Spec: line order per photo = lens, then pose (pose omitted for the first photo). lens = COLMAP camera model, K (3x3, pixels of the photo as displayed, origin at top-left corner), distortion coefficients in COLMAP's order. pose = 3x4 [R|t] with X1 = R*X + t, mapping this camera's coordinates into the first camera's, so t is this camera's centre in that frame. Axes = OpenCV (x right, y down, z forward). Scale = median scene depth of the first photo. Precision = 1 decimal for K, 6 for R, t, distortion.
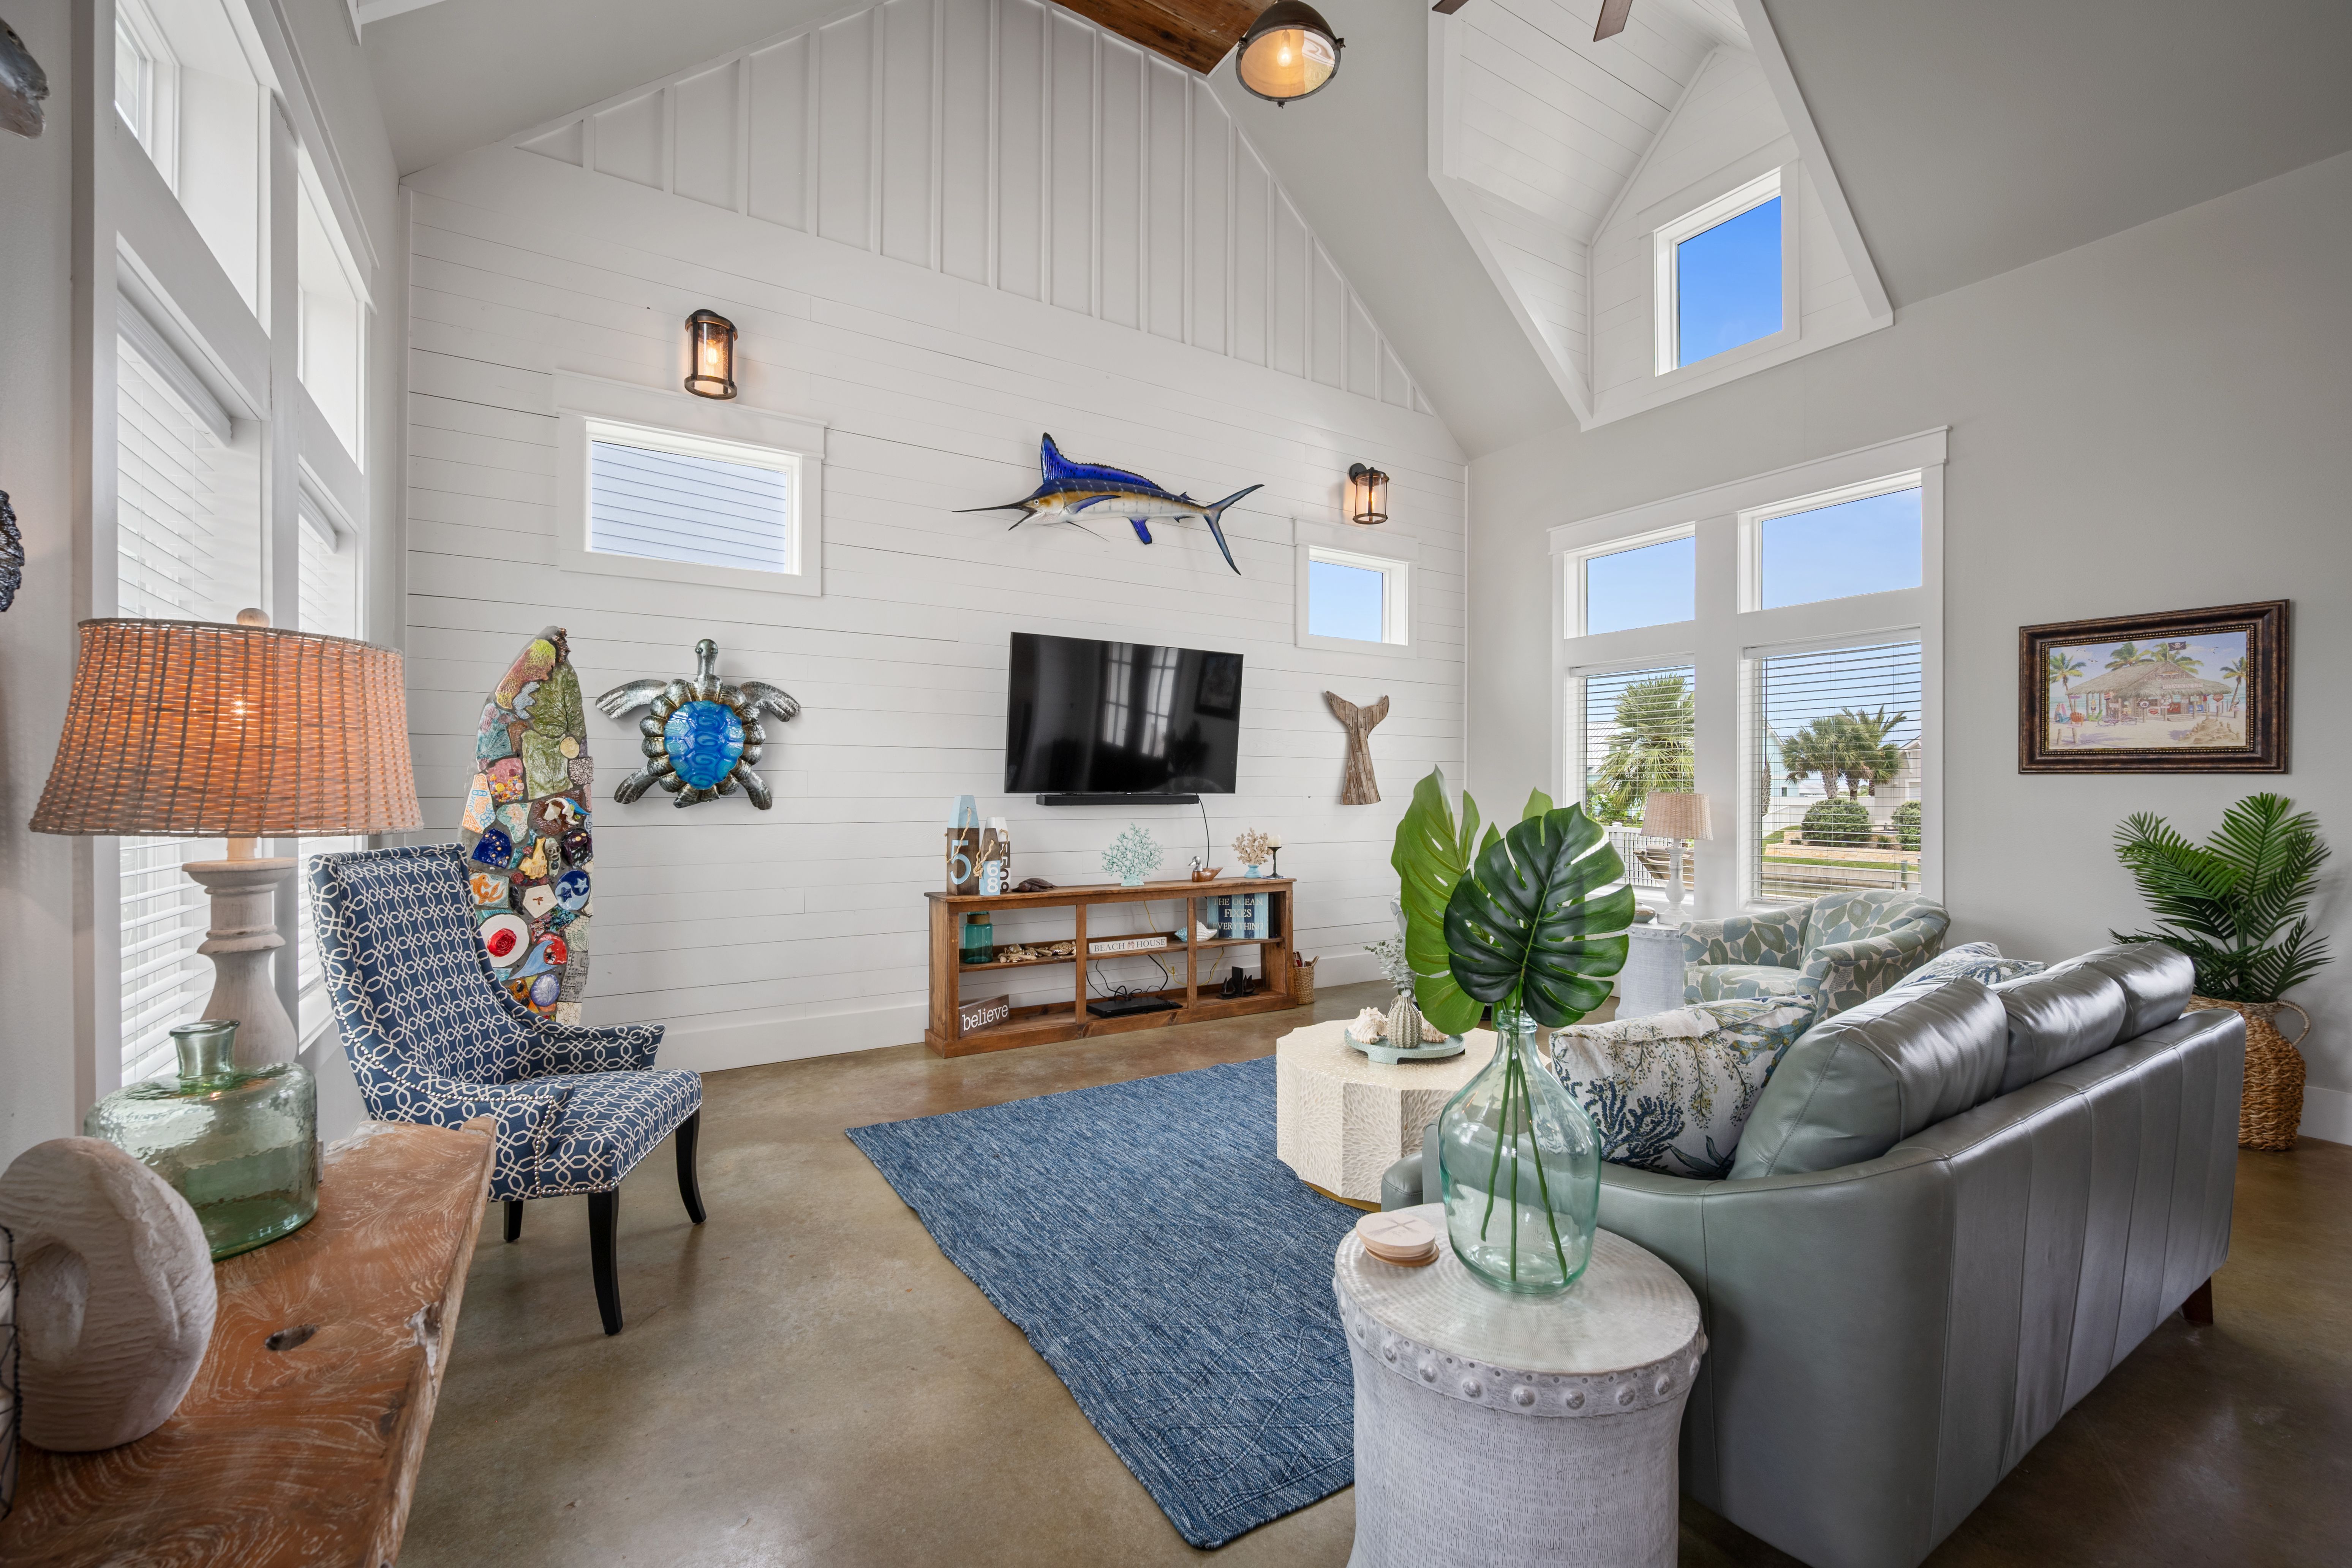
lens RADIAL K [[975.9, 0, 1184.7], [0, 975.9, 782.2], [0, 0, 1]] dist [-0.001033, 0.000549]
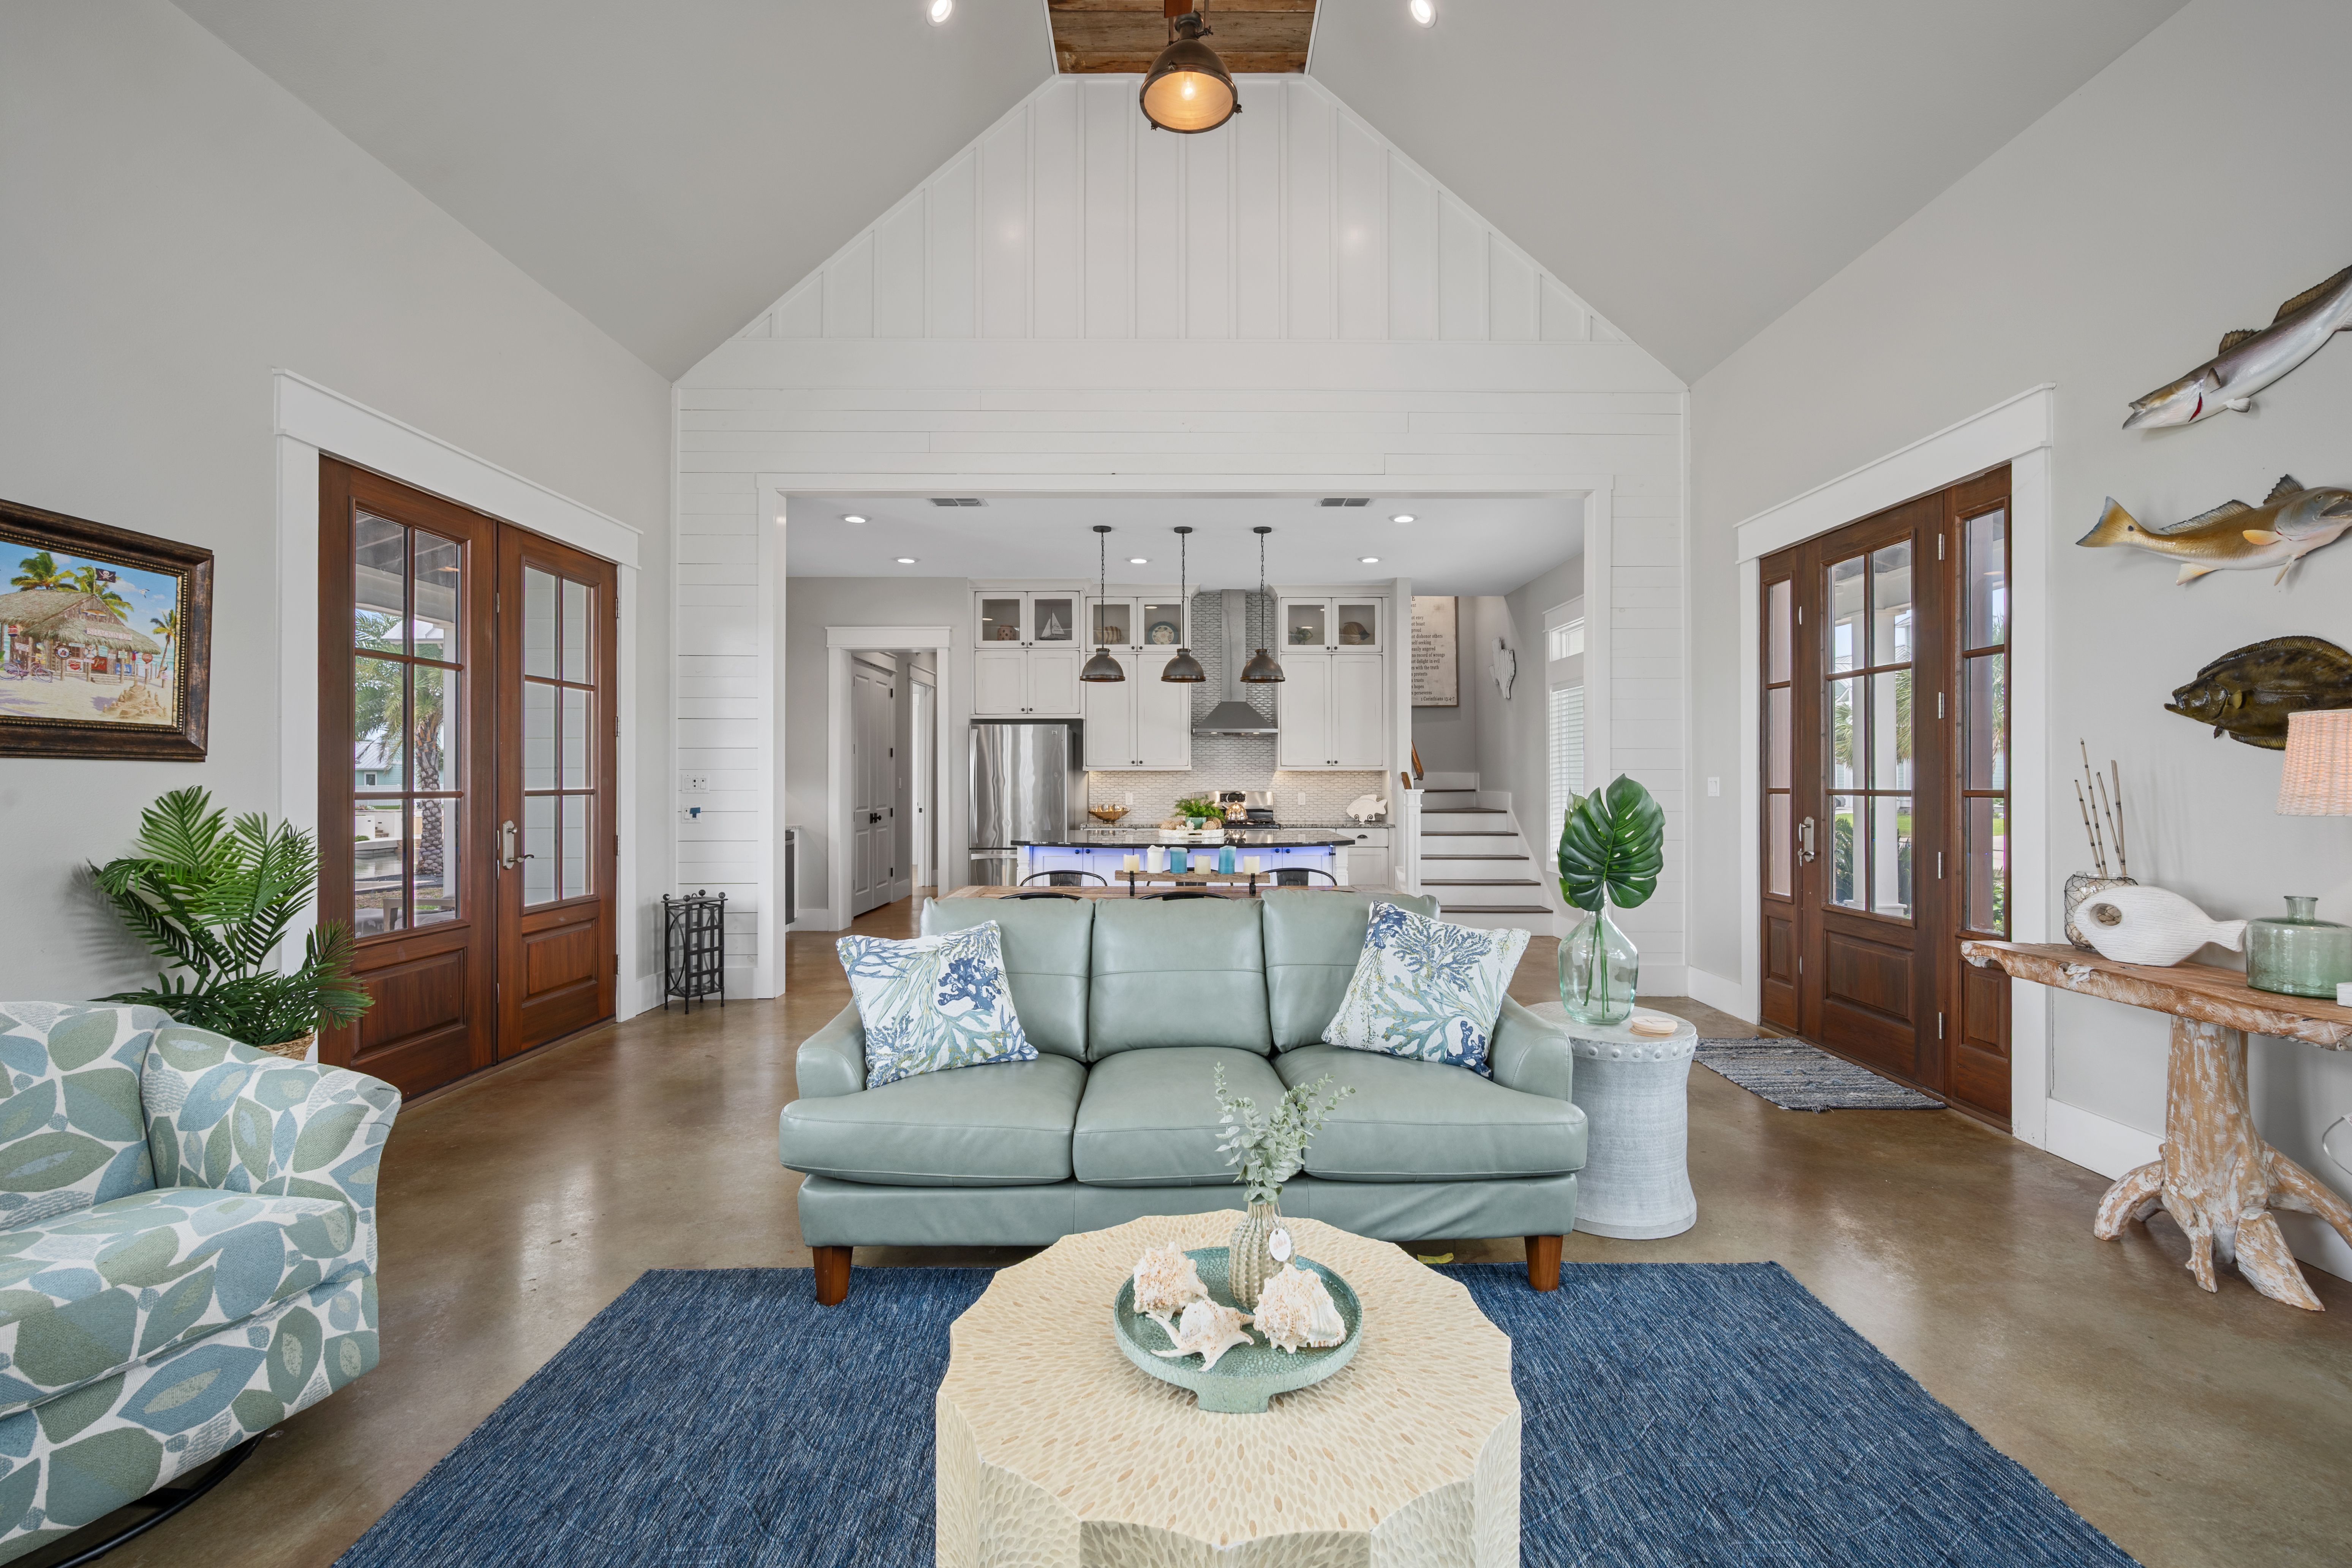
lens RADIAL K [[981.4, 0, 1196.4], [0, 981.4, 766.1], [0, 0, 1]] dist [0.002023, 0.000651]
pose [[-0.850593, 0.004312, 0.525807, -0.009420], [-0.005249, 0.999847, -0.016691, 0.003220], [-0.525799, -0.016957, -0.850440, 1.088005]]
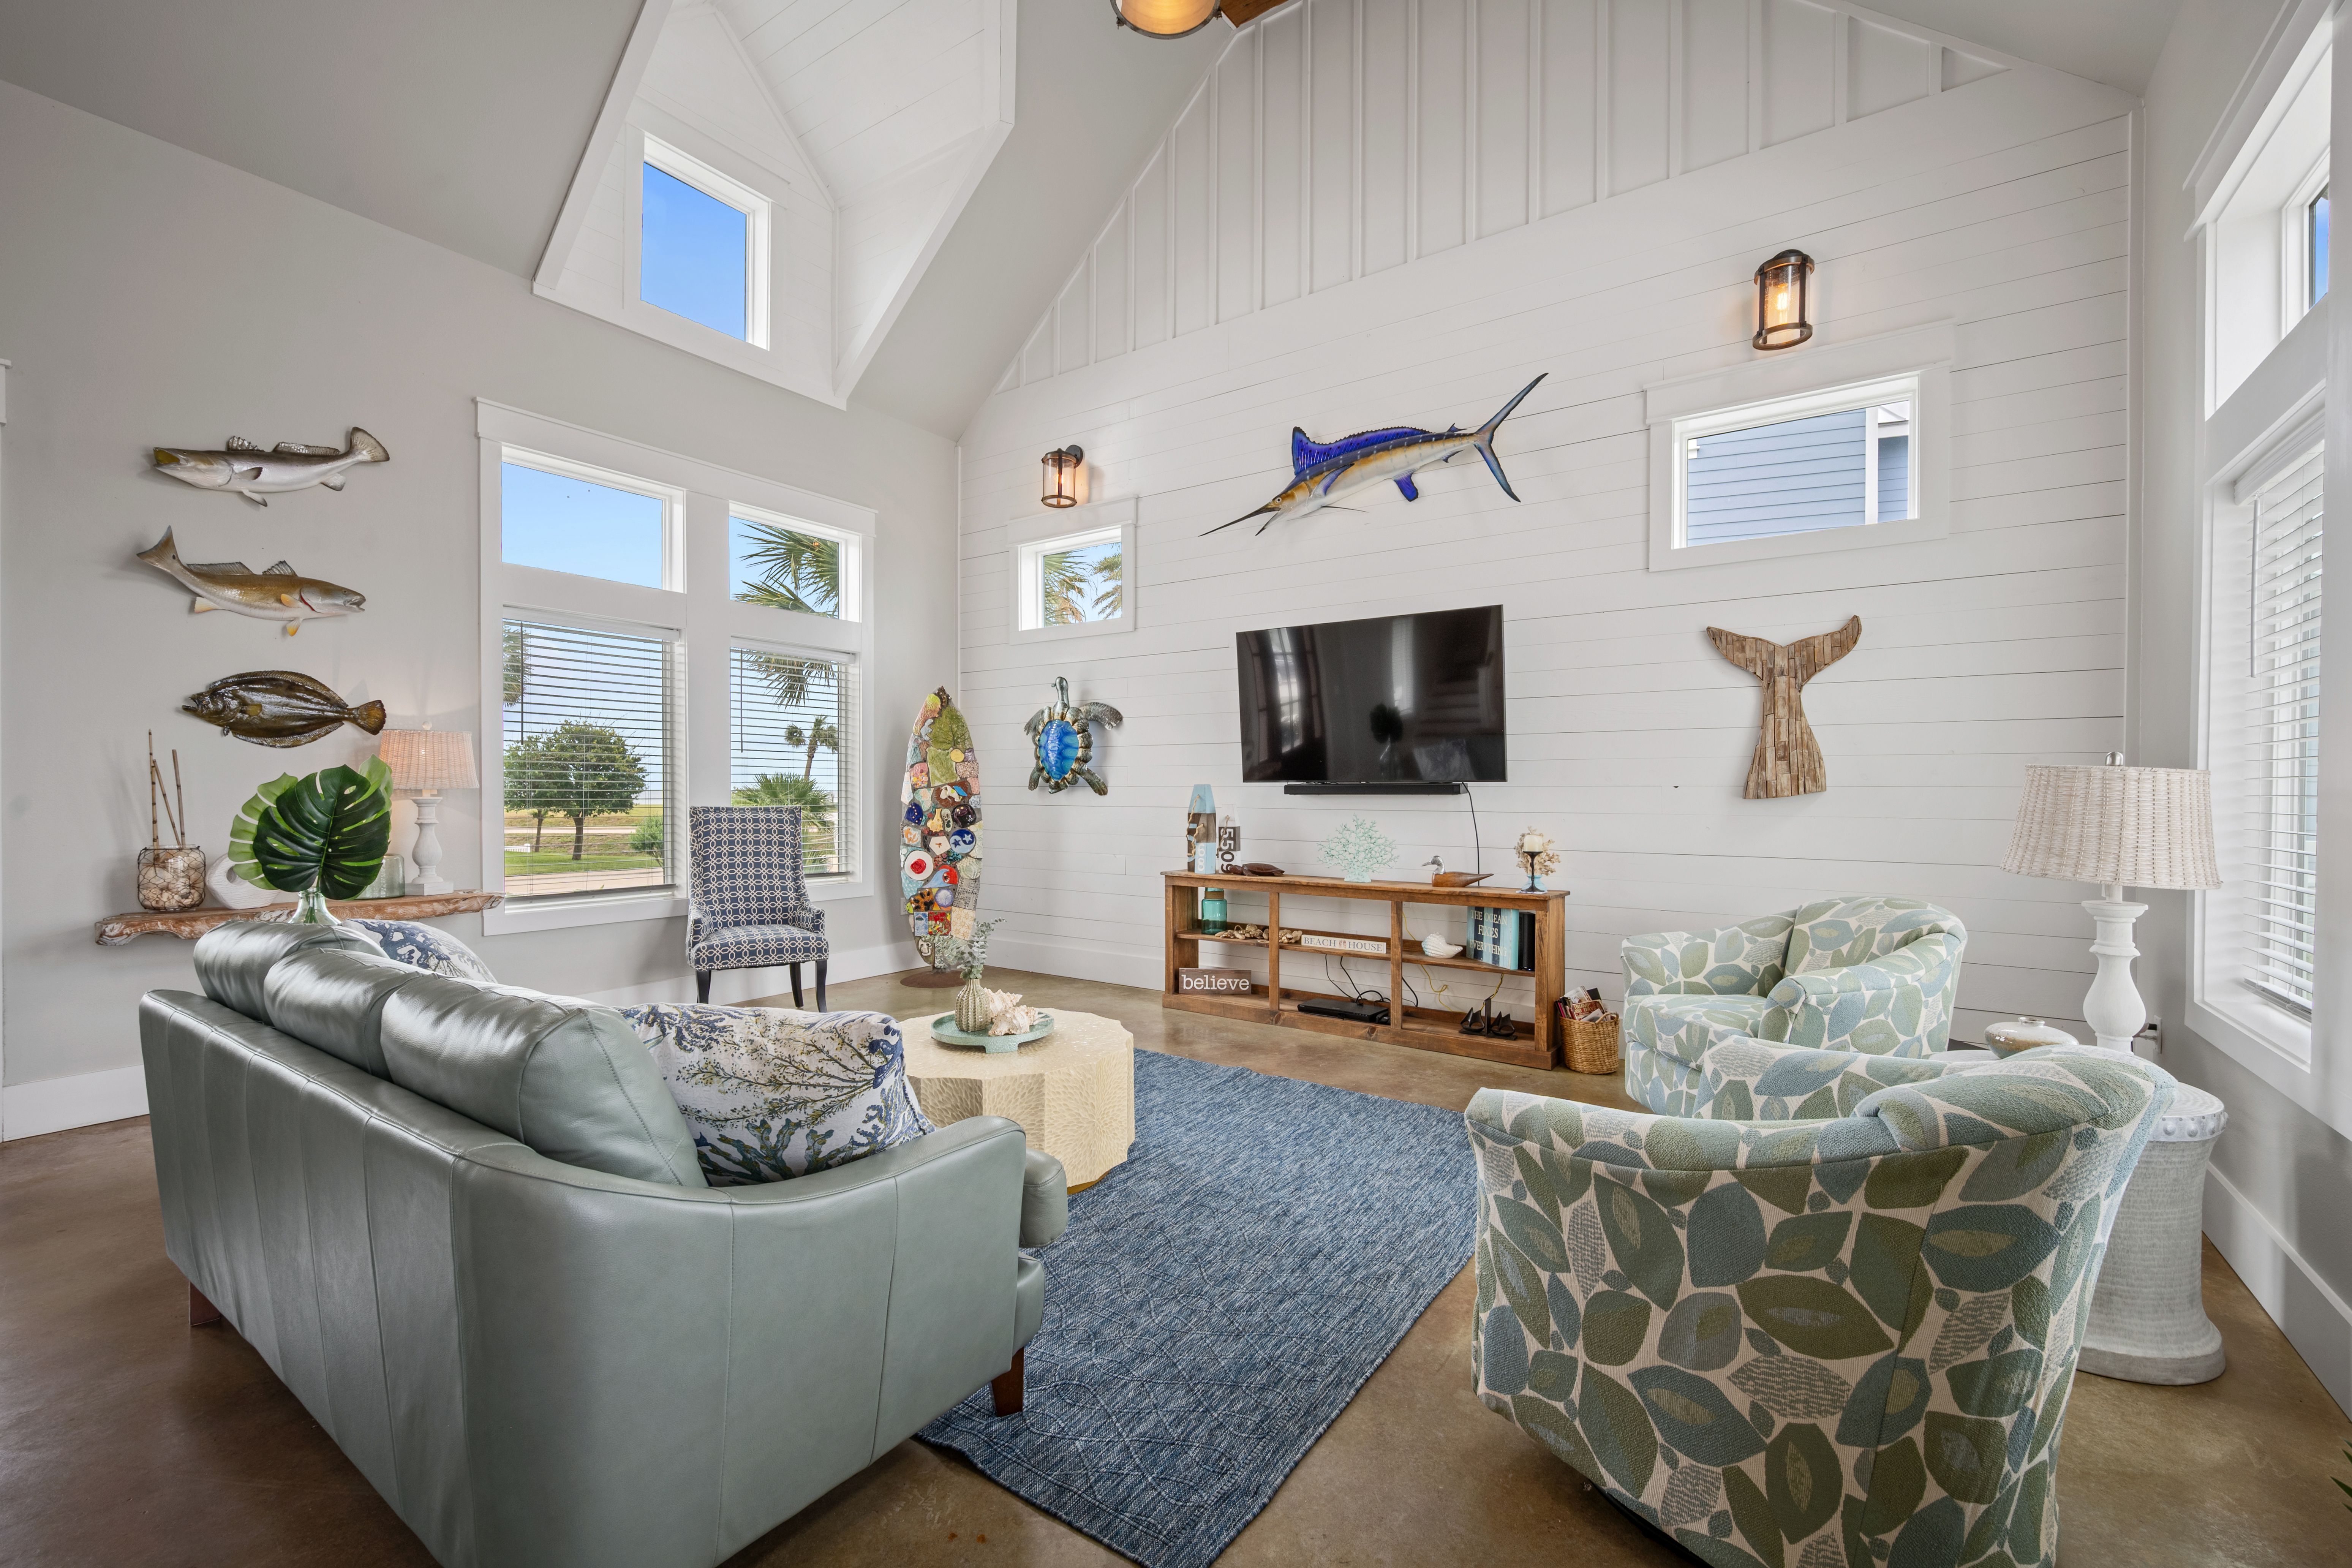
lens RADIAL K [[968.0, 0, 1189.1], [0, 968.0, 792.5], [0, 0, 1]] dist [0.000133, 0.000629]
pose [[0.390996, -0.001588, -0.920391, 0.906423], [0.005490, 0.999985, 0.000607, 0.025054], [0.920376, -0.005290, 0.390999, 0.615730]]
